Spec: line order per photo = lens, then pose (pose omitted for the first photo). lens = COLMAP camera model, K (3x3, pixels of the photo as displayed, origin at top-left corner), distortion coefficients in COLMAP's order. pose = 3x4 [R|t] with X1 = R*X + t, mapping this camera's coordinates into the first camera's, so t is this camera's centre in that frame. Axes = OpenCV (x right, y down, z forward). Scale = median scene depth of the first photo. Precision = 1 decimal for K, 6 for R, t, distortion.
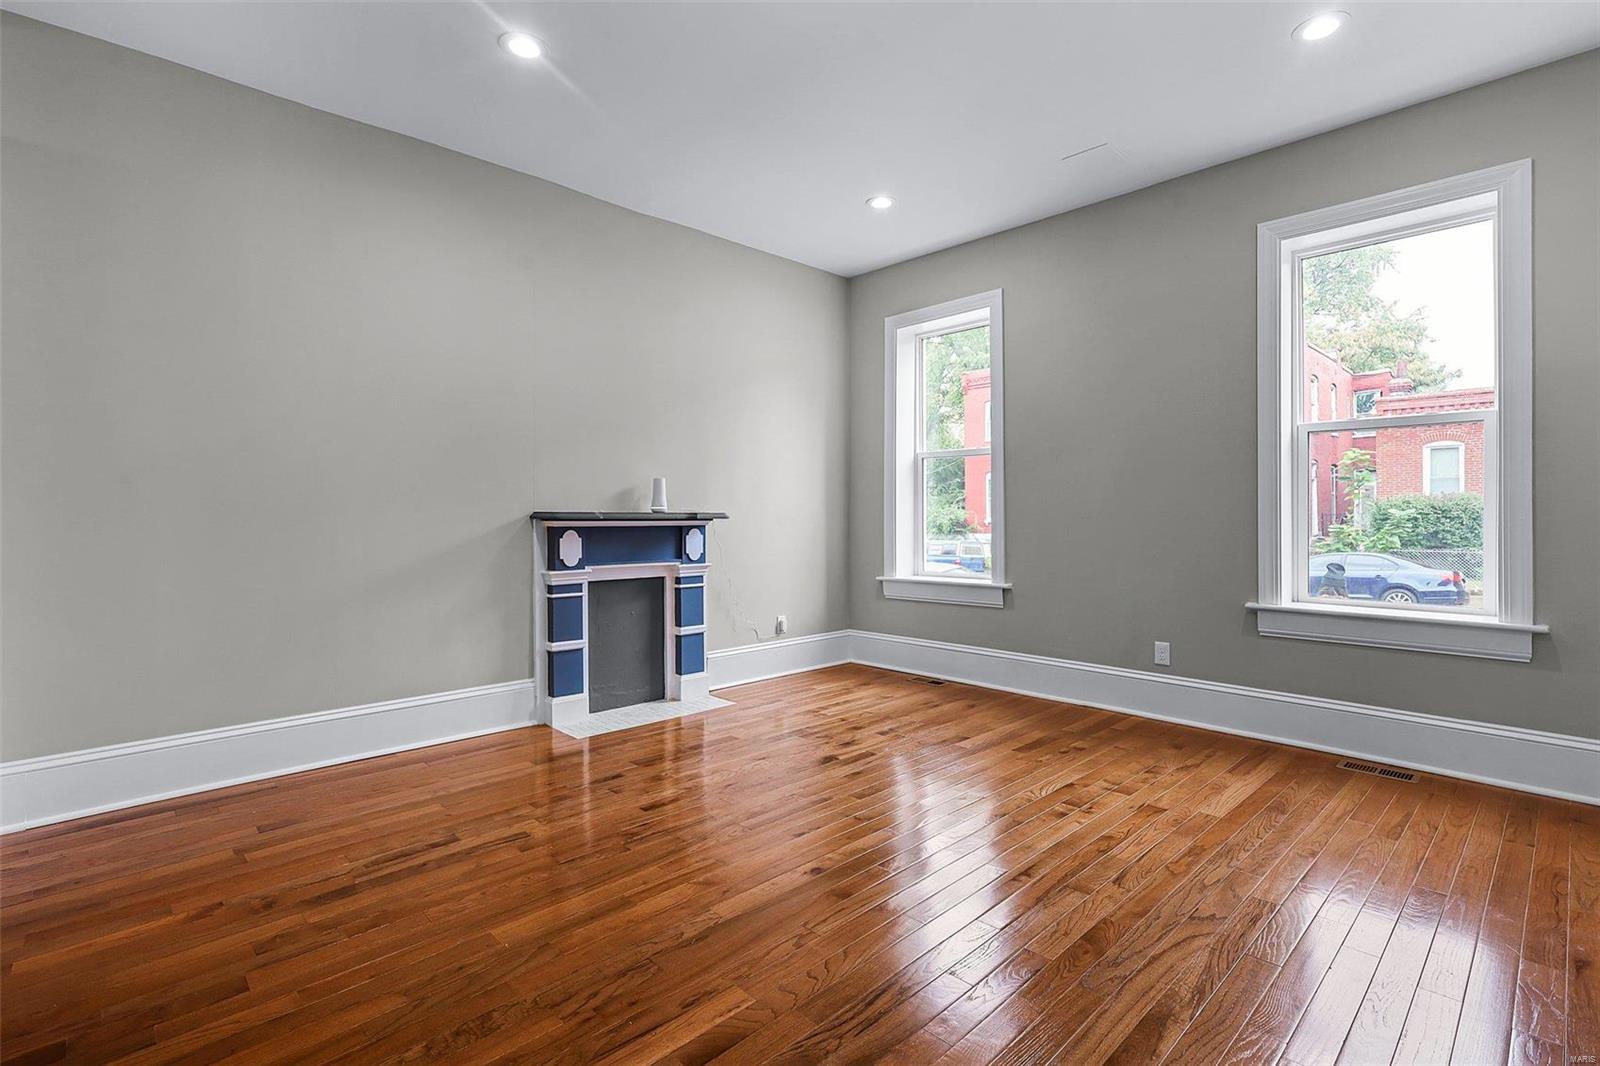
lens RADIAL K [[751.1, 0, 799.4], [0, 751.1, 514.4], [0, 0, 1]] dist [-0.001084, 0.000348]
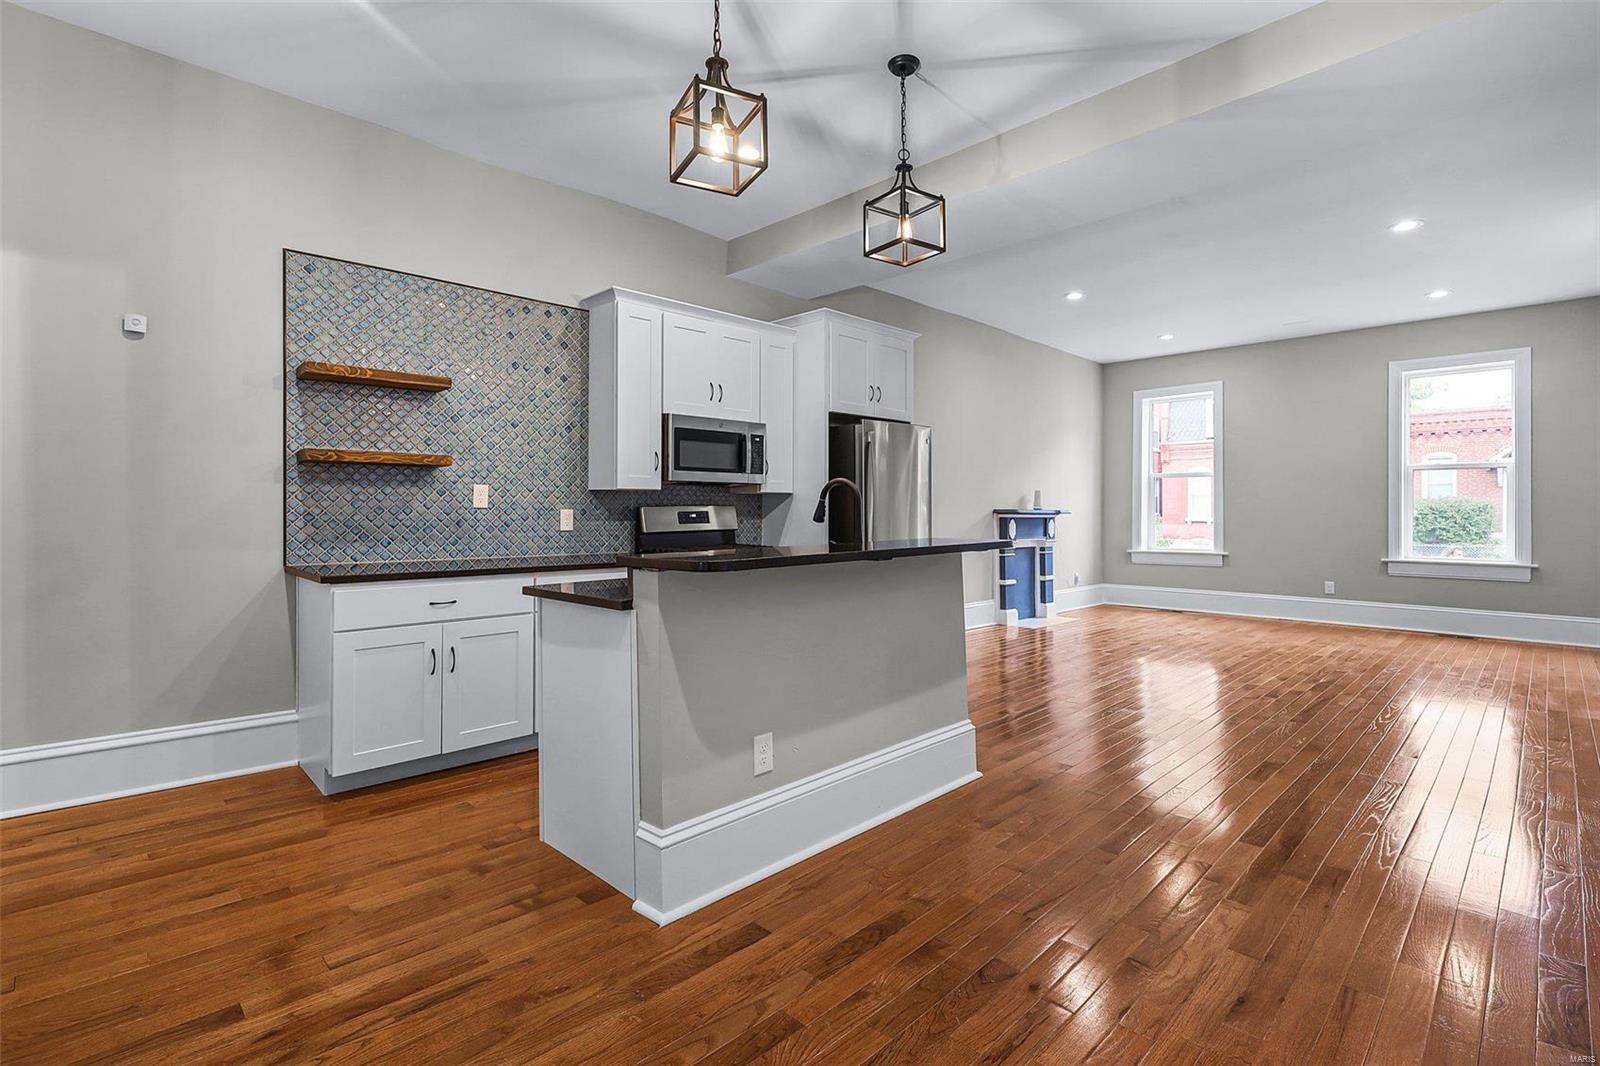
lens RADIAL K [[746.7, 0, 801.6], [0, 746.7, 510.7], [0, 0, 1]] dist [-0.000169, 0.000211]
pose [[0.999868, 0.004699, 0.015583, -0.857573], [-0.004663, 0.999986, -0.002388, 0.007018], [-0.015594, 0.002315, 0.999876, -0.827668]]
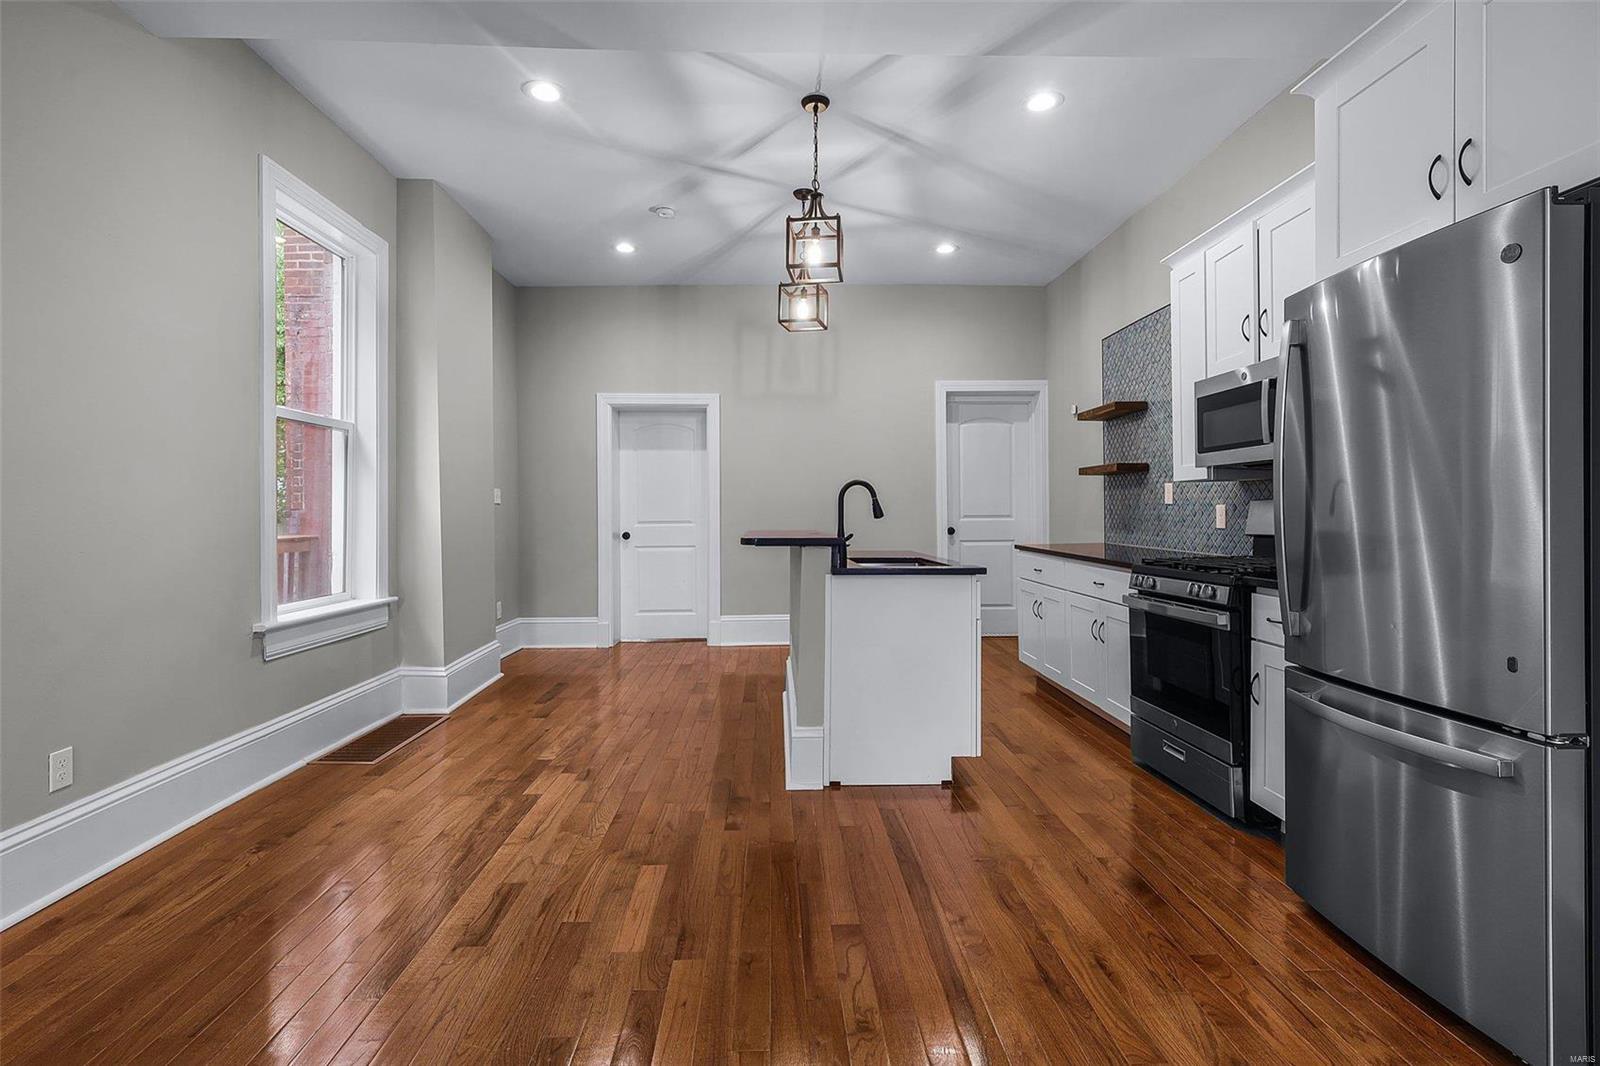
lens RADIAL K [[751.1, 0, 799.4], [0, 751.1, 514.4], [0, 0, 1]] dist [-0.001084, 0.000348]
pose [[-0.664919, 0.010048, -0.746848, -0.119117], [0.004653, 0.999946, 0.009311, 0.005062], [0.746901, 0.002716, -0.664930, 0.440793]]
